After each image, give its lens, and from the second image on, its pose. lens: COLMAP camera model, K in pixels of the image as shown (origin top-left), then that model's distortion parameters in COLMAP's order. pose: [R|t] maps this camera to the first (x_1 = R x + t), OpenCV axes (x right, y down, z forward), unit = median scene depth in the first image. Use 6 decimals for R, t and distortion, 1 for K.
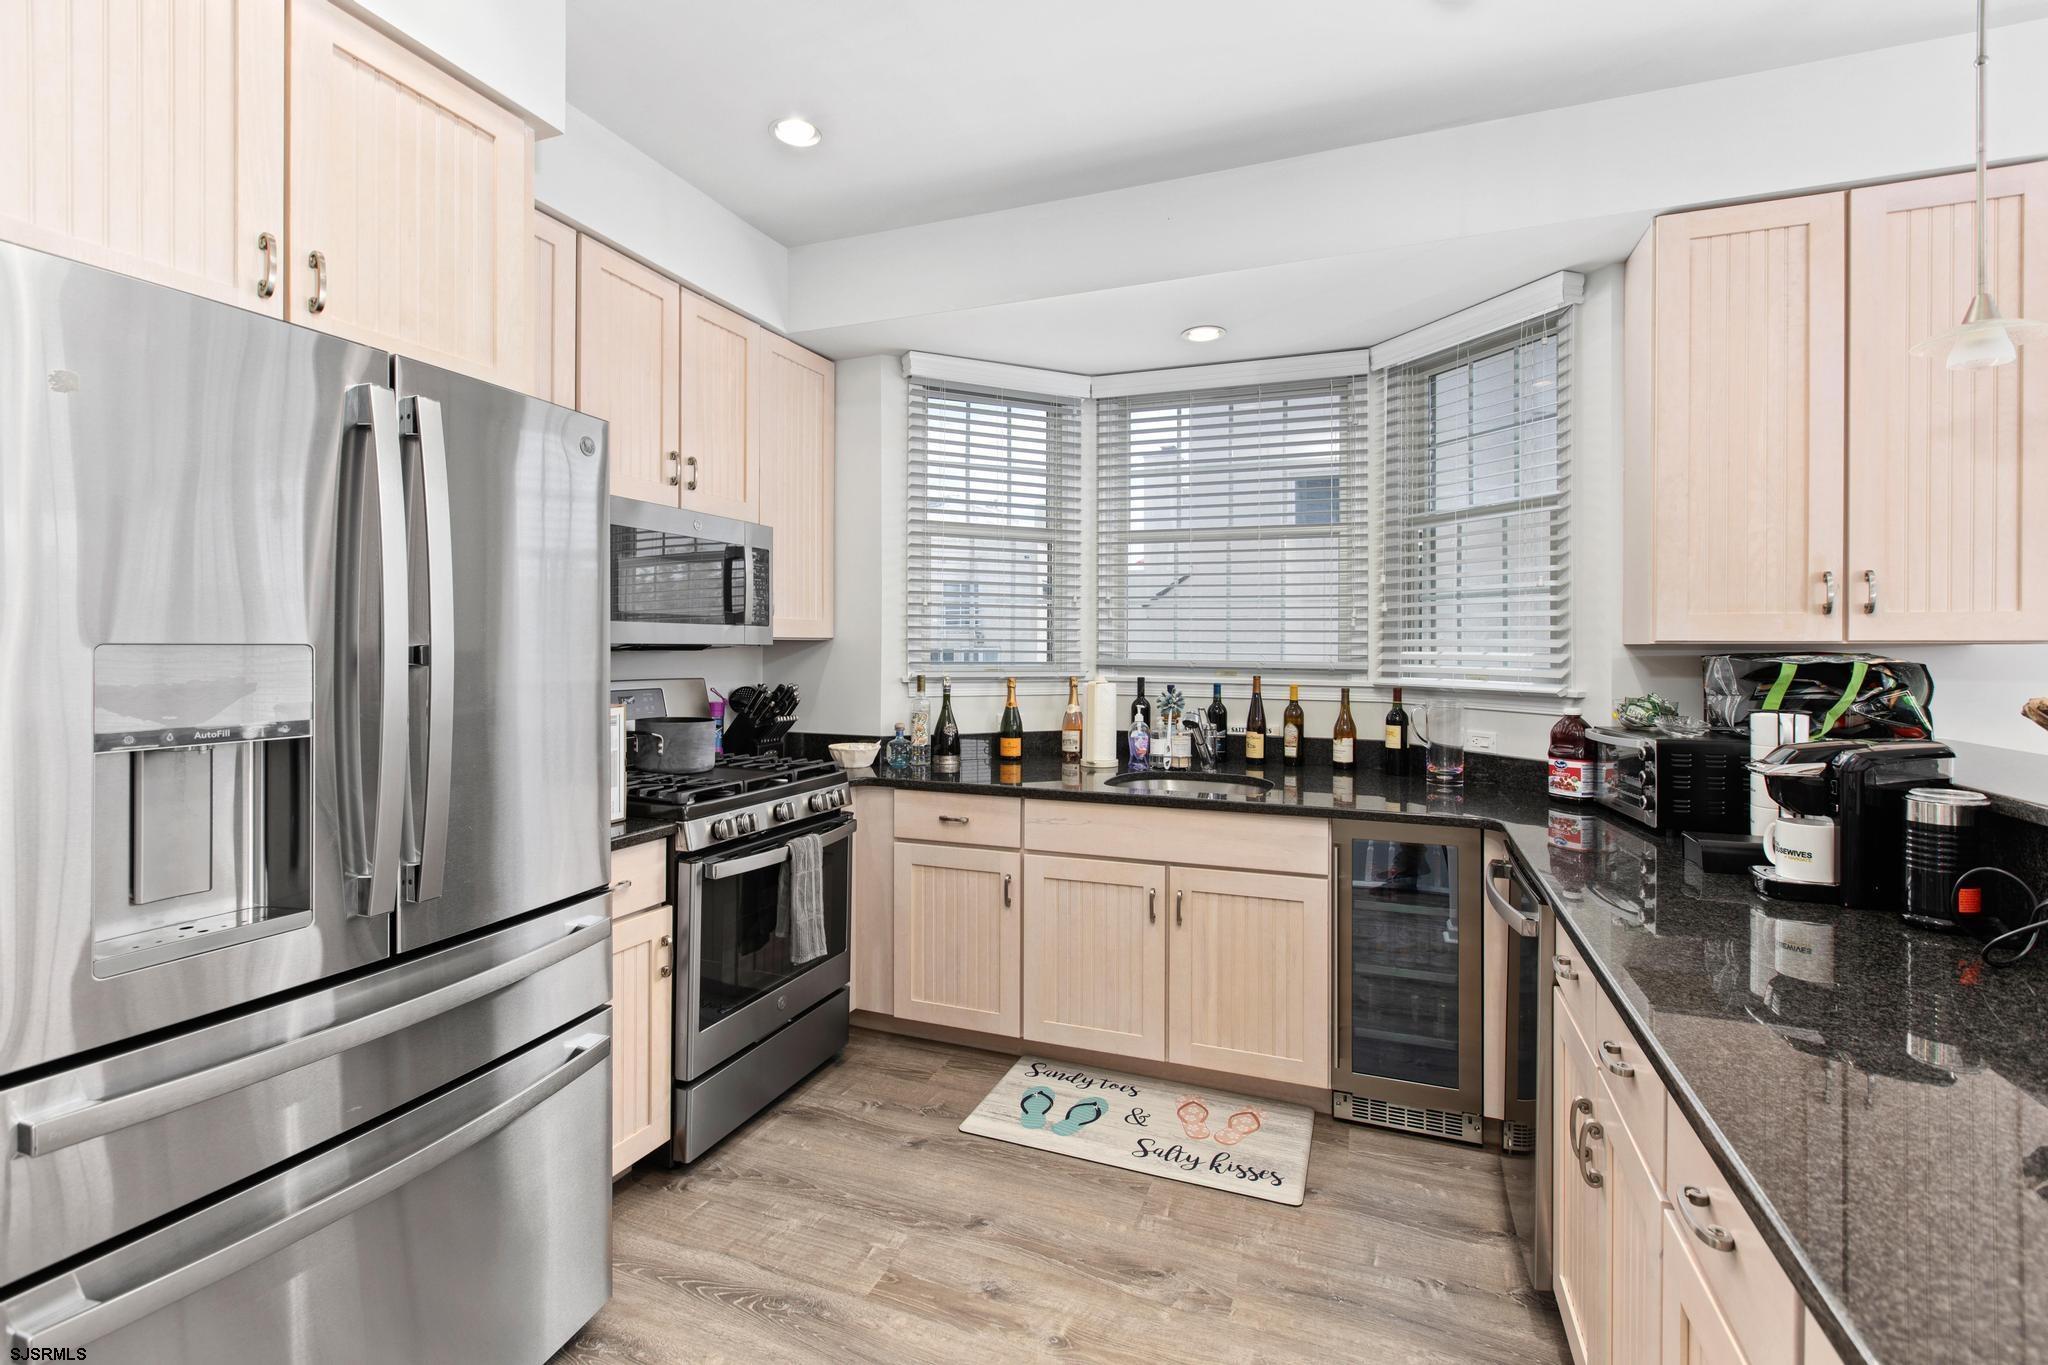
lens RADIAL K [[925.1, 0, 1022.8], [0, 925.1, 656.3], [0, 0, 1]] dist [0.003138, -0.000232]
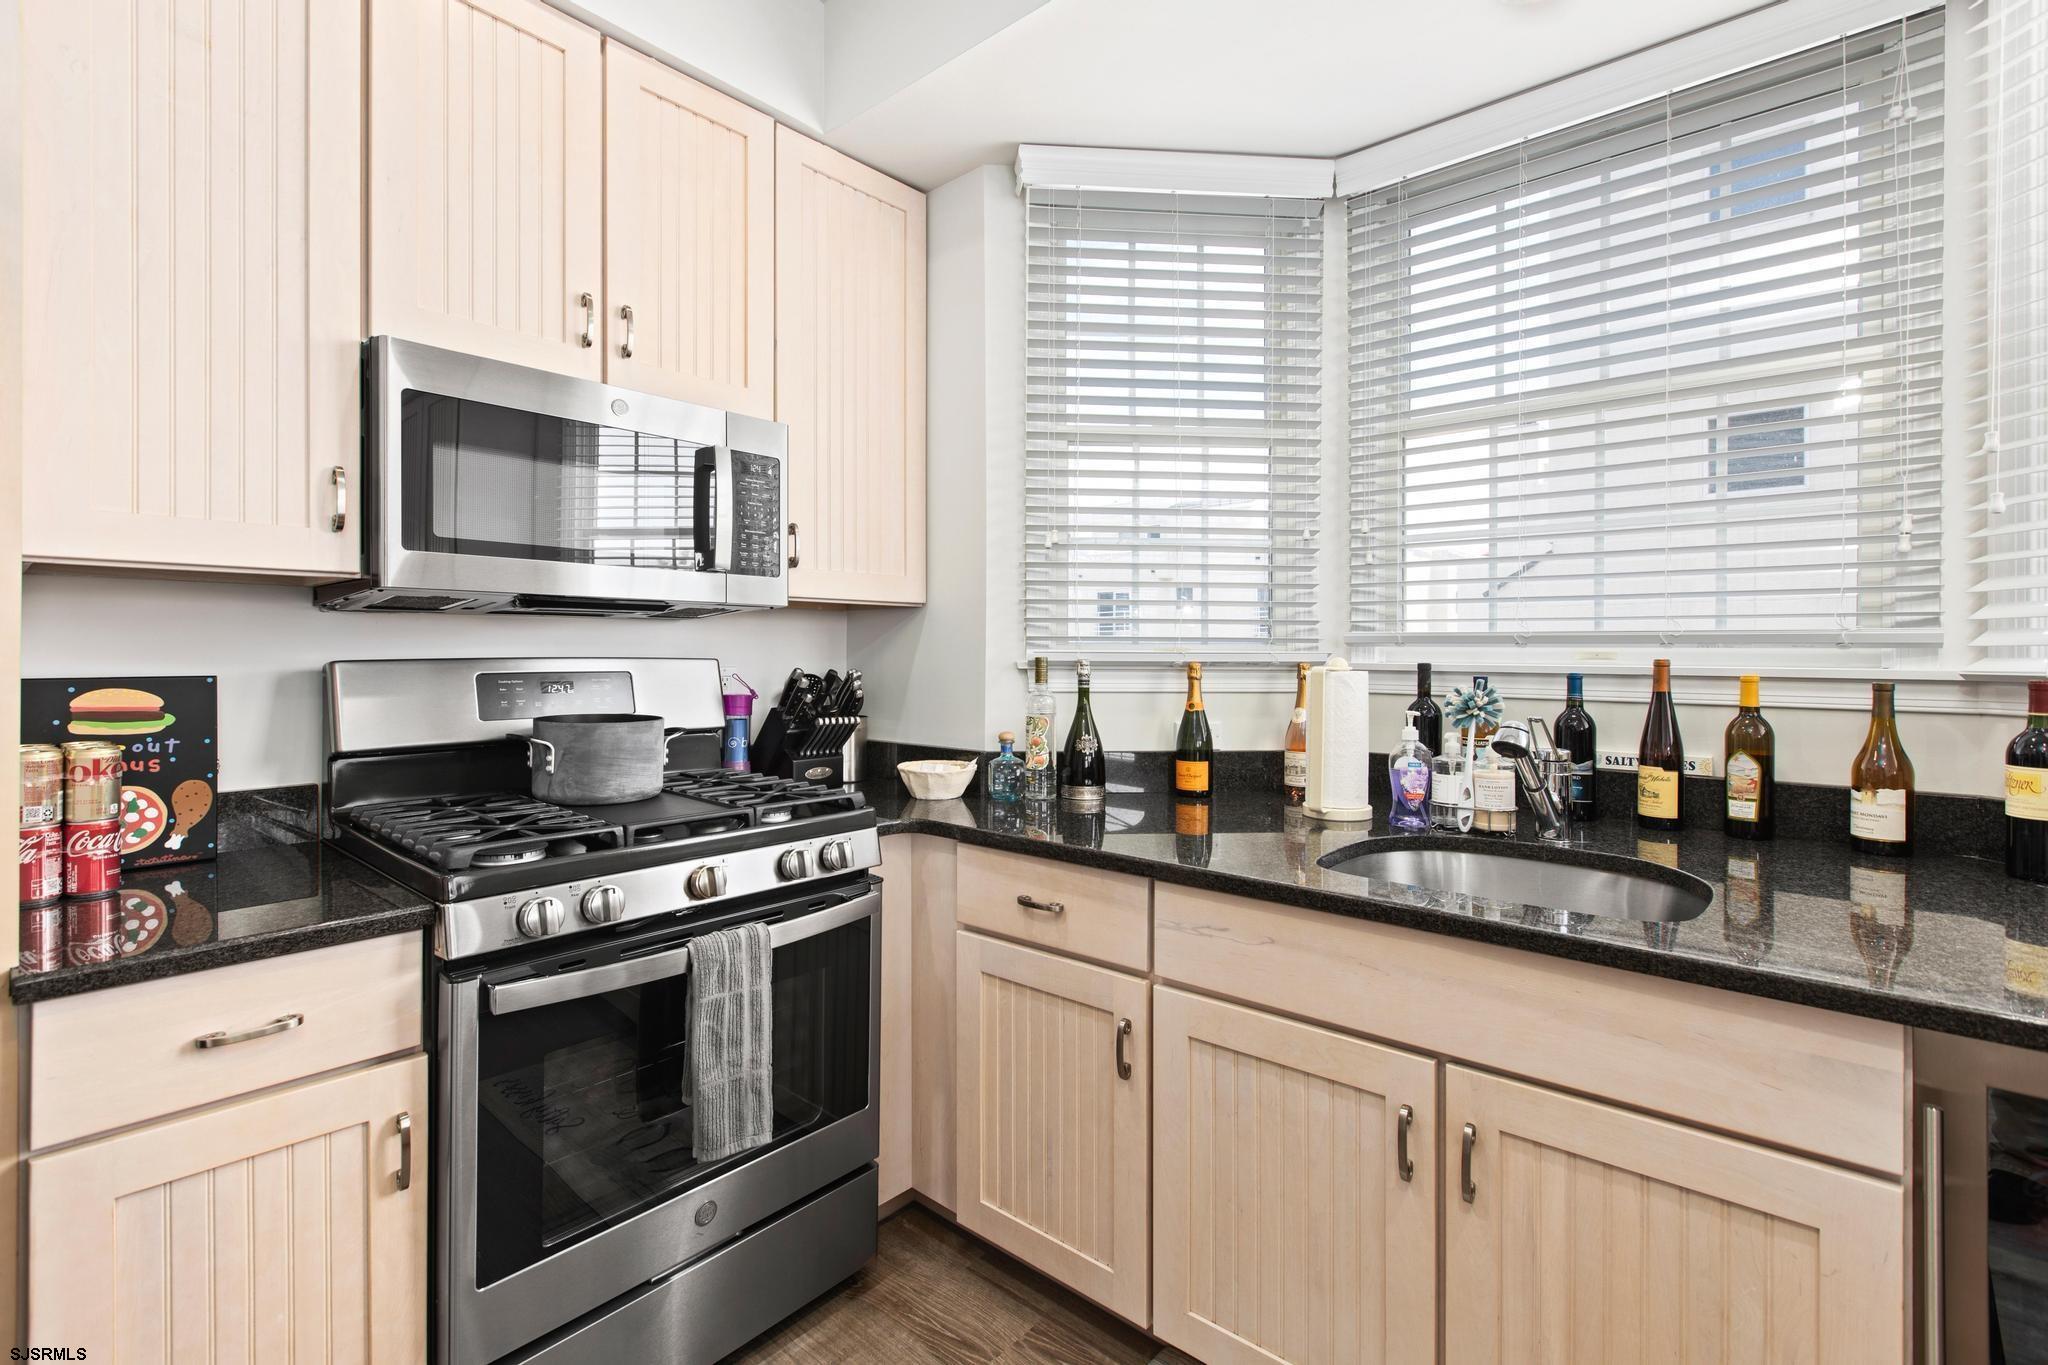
lens RADIAL K [[925.1, 0, 1022.8], [0, 925.1, 656.3], [0, 0, 1]] dist [0.003138, -0.000232]
pose [[0.941069, -0.001744, -0.338210, 0.094619], [-0.000402, 0.999980, -0.006275, 0.023867], [0.338215, 0.006041, 0.941050, 0.403132]]
